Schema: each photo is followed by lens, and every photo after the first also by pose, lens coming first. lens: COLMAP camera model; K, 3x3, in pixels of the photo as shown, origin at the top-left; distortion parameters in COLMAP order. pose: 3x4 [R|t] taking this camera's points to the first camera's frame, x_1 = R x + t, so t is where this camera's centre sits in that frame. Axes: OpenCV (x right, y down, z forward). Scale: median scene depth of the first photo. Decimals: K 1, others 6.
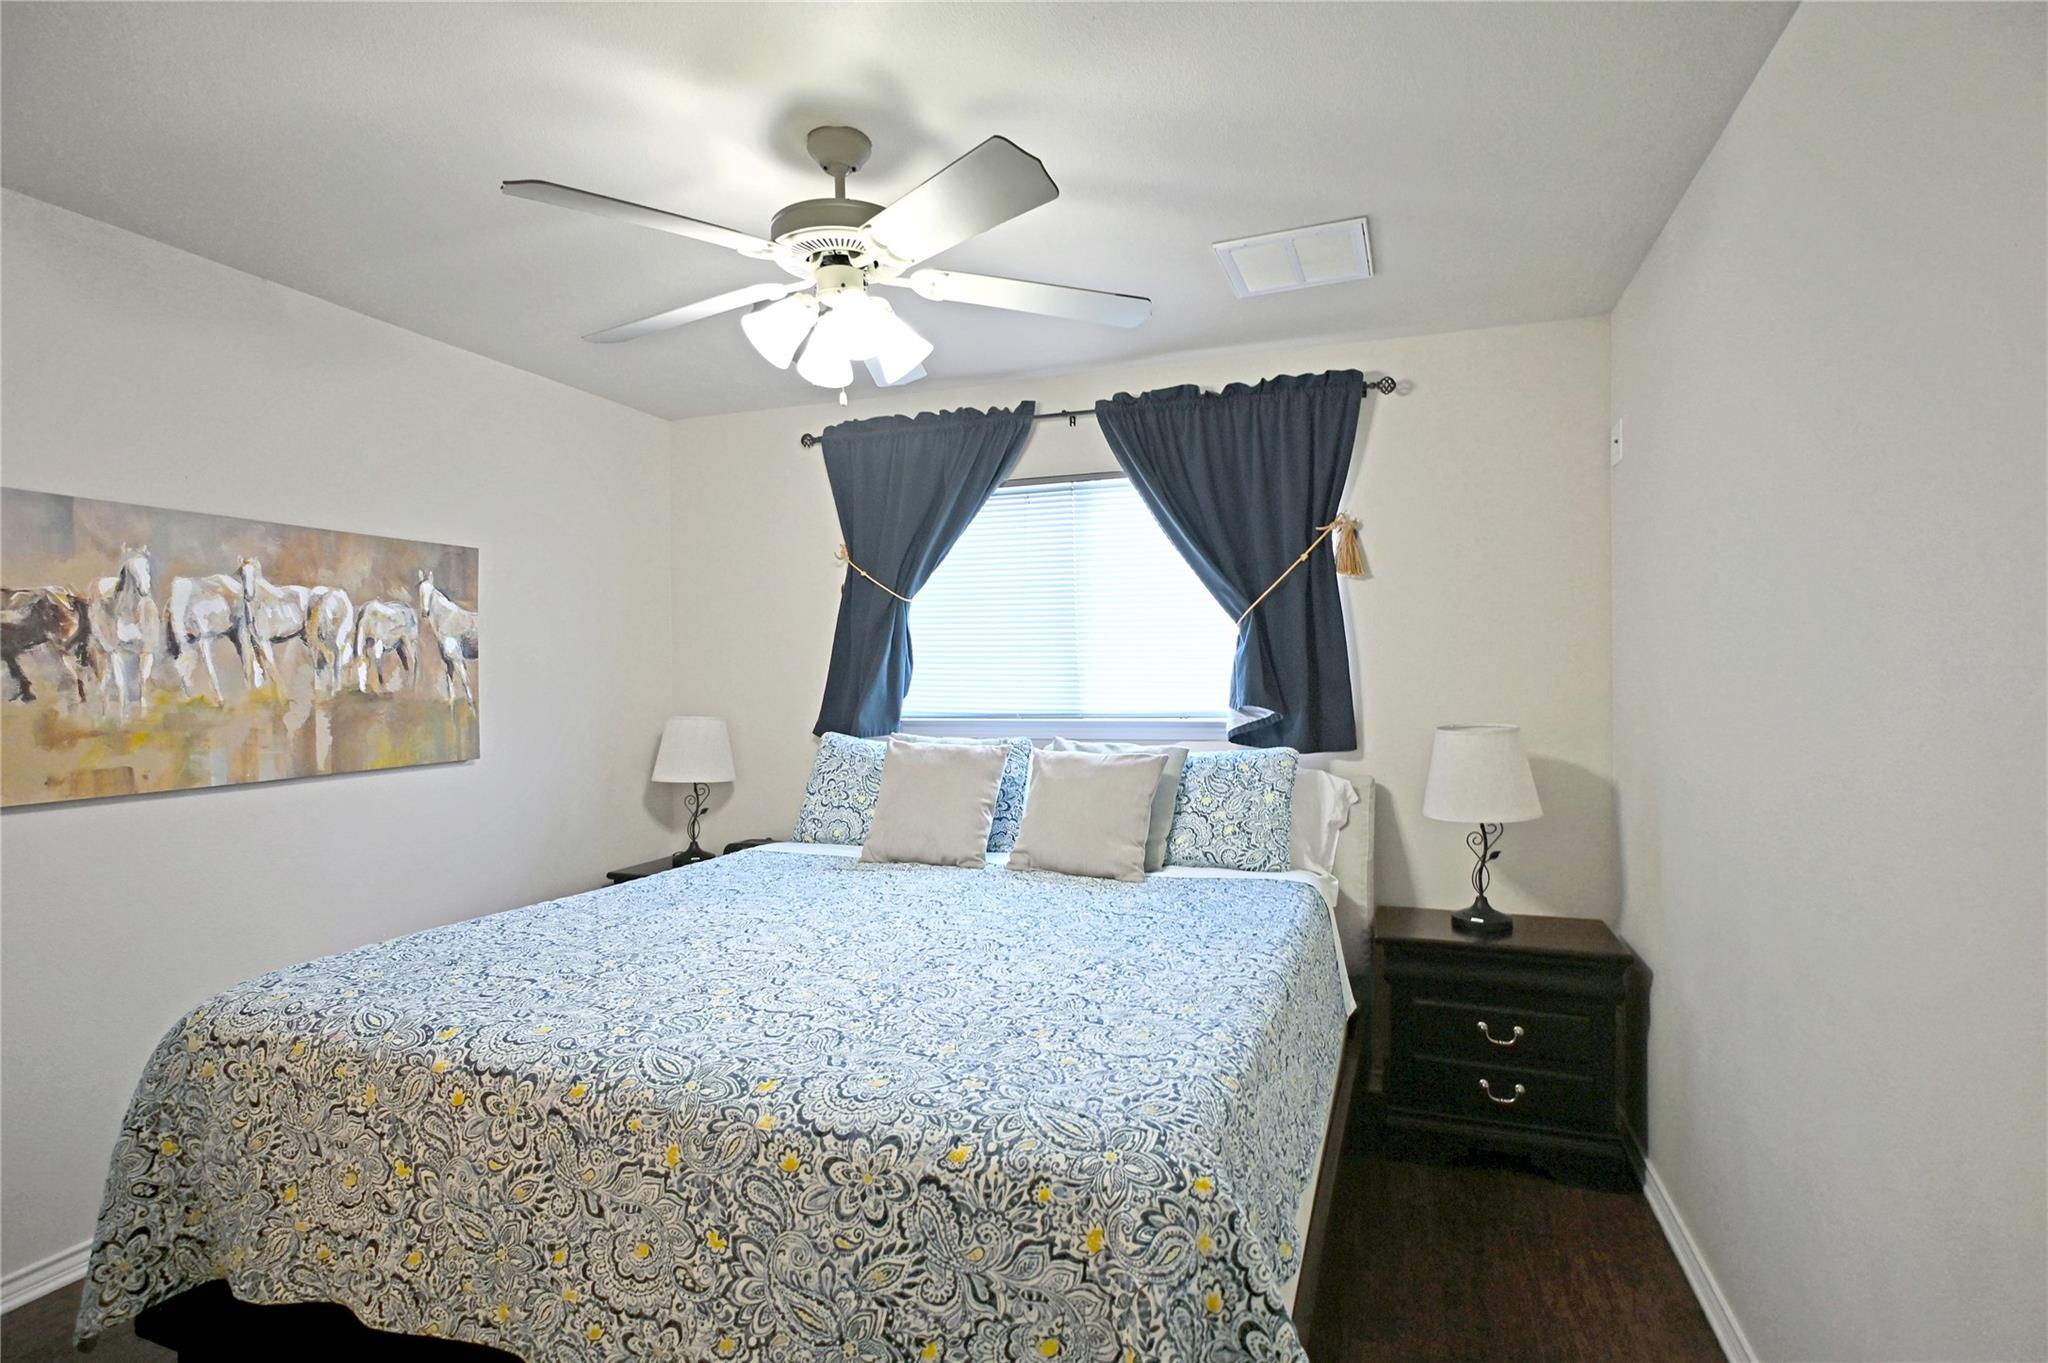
lens RADIAL K [[1002.5, 0, 1038.7], [0, 1002.5, 676.8], [0, 0, 1]] dist [-0.005230, 0.004165]
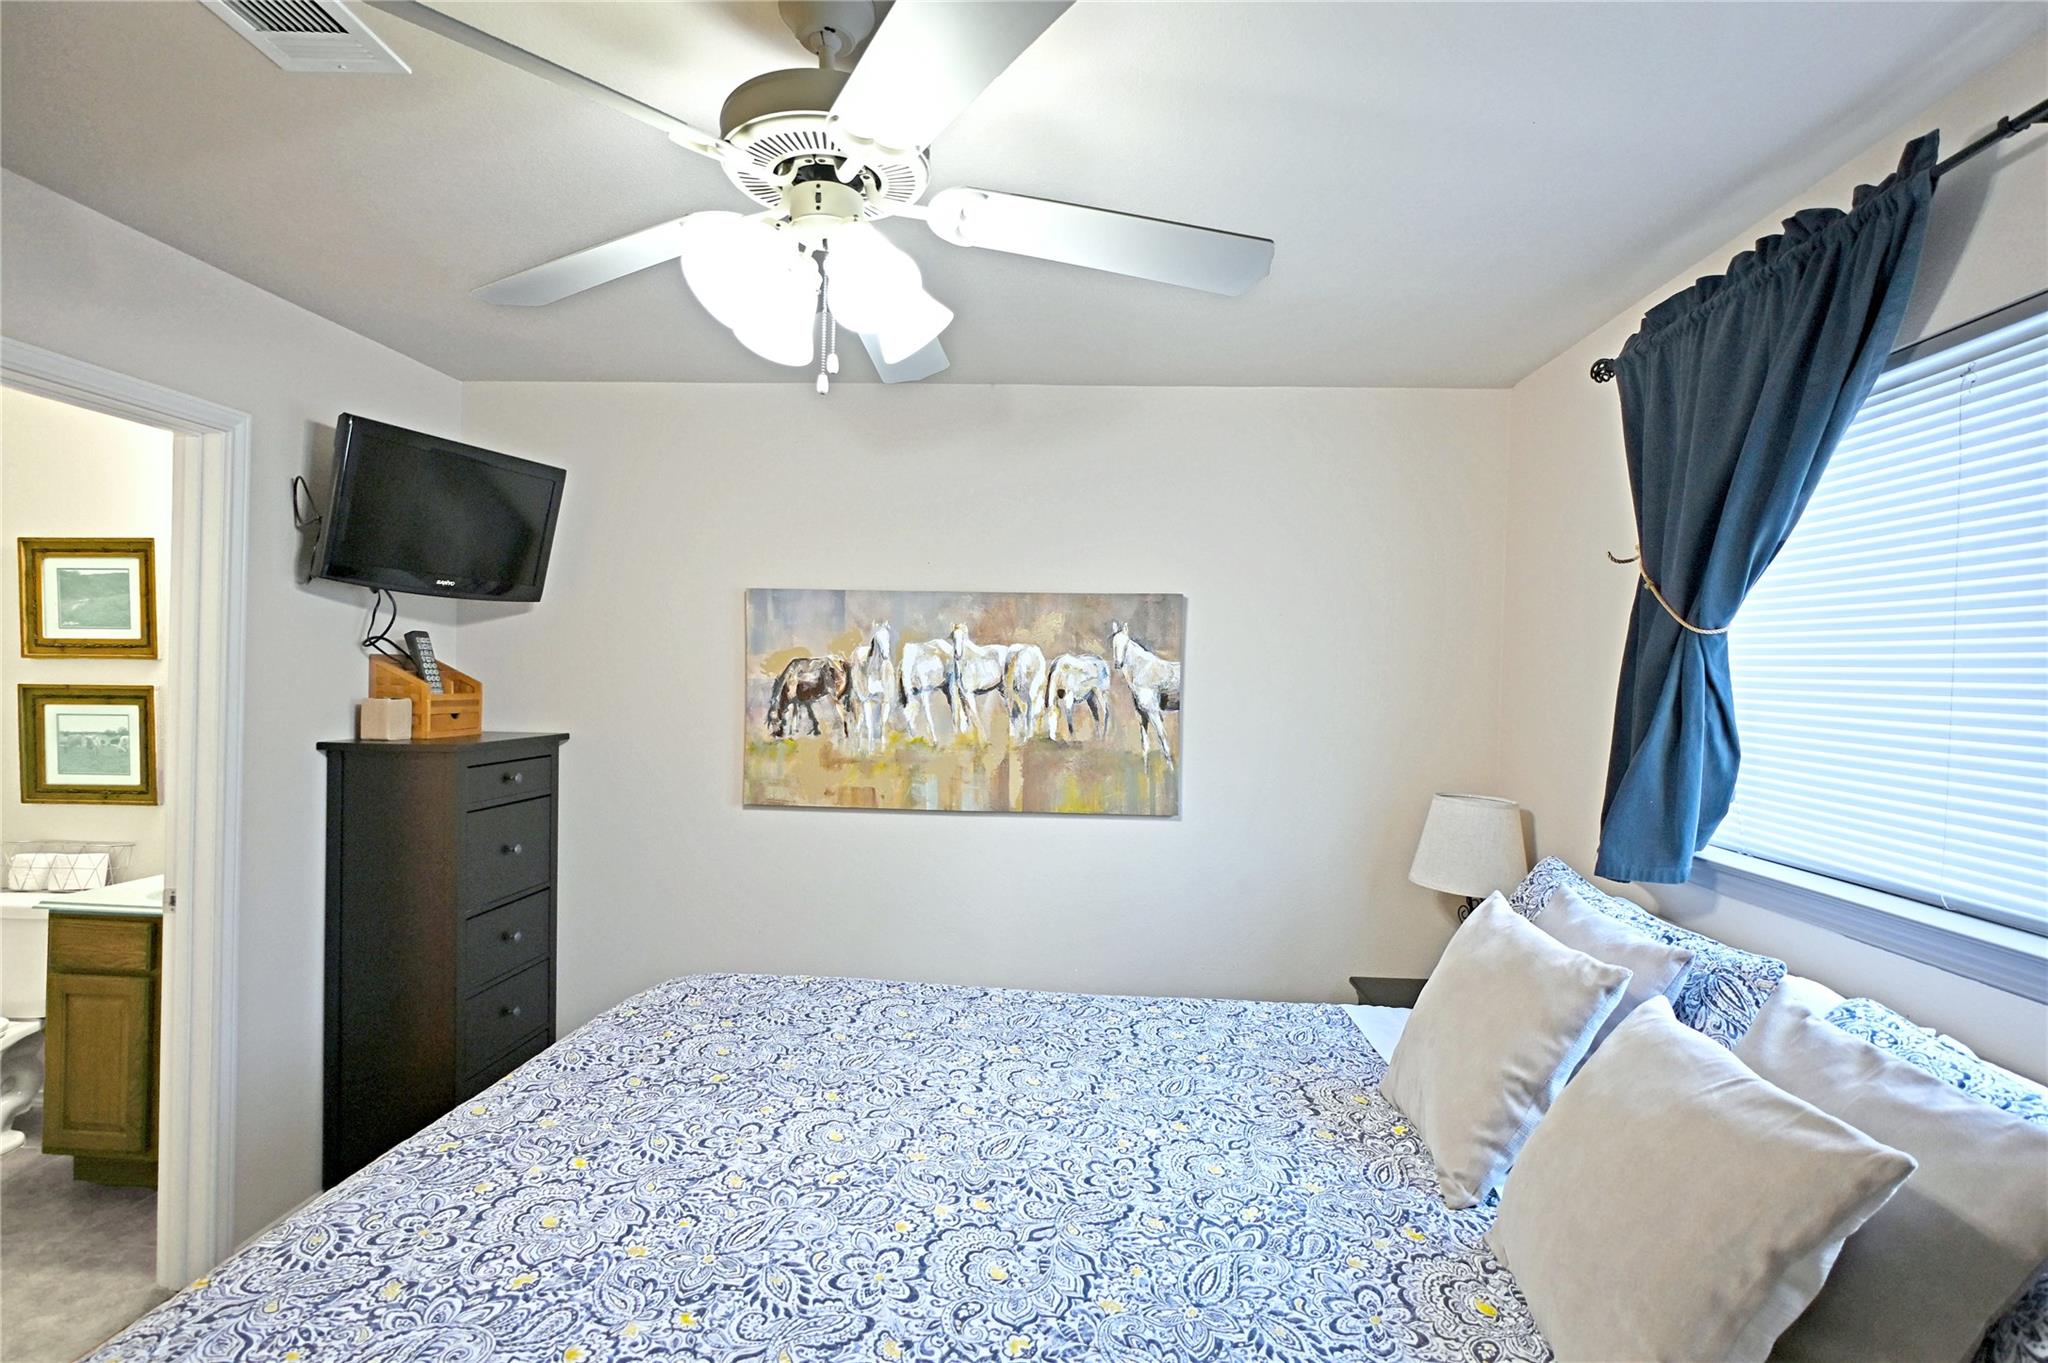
lens RADIAL K [[1002.5, 0, 1039.2], [0, 1002.5, 679.2], [0, 0, 1]] dist [-0.005230, 0.004165]
pose [[0.275785, 0.024333, -0.960911, 0.385740], [-0.026694, 0.999488, 0.017648, -0.074838], [0.960849, 0.020783, 0.276294, 0.749113]]
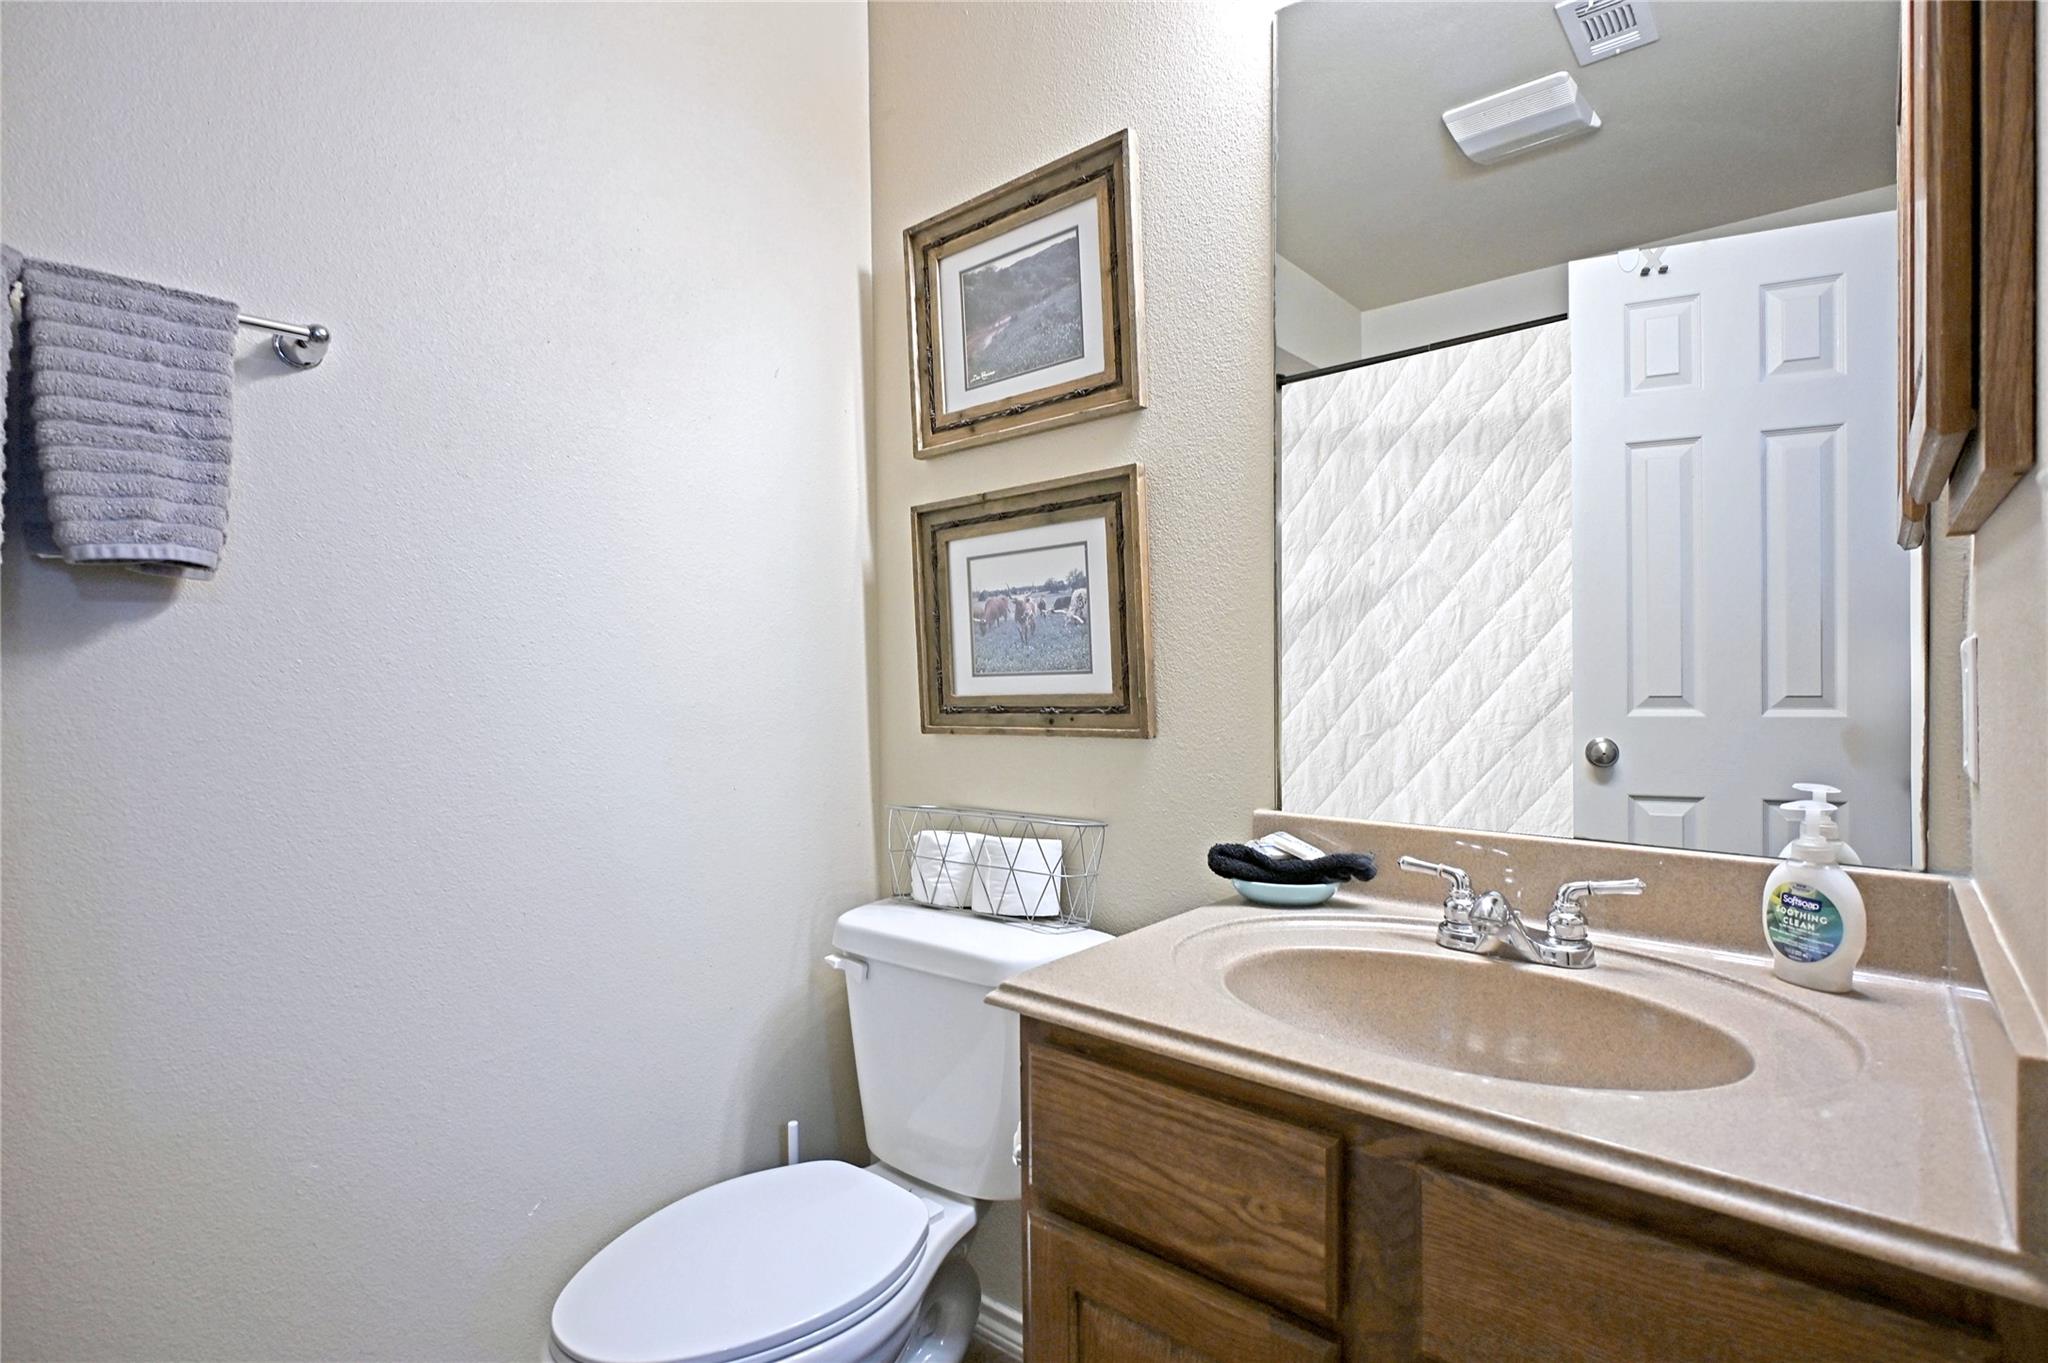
lens RADIAL K [[1002.5, 0, 1021.7], [0, 1002.5, 687.2], [0, 0, 1]] dist [-0.005230, 0.004165]
pose [[-0.366380, 0.033084, -0.929877, -0.578772], [0.018069, 0.999432, 0.028440, 0.088720], [0.930290, -0.006382, -0.366770, 0.177304]]
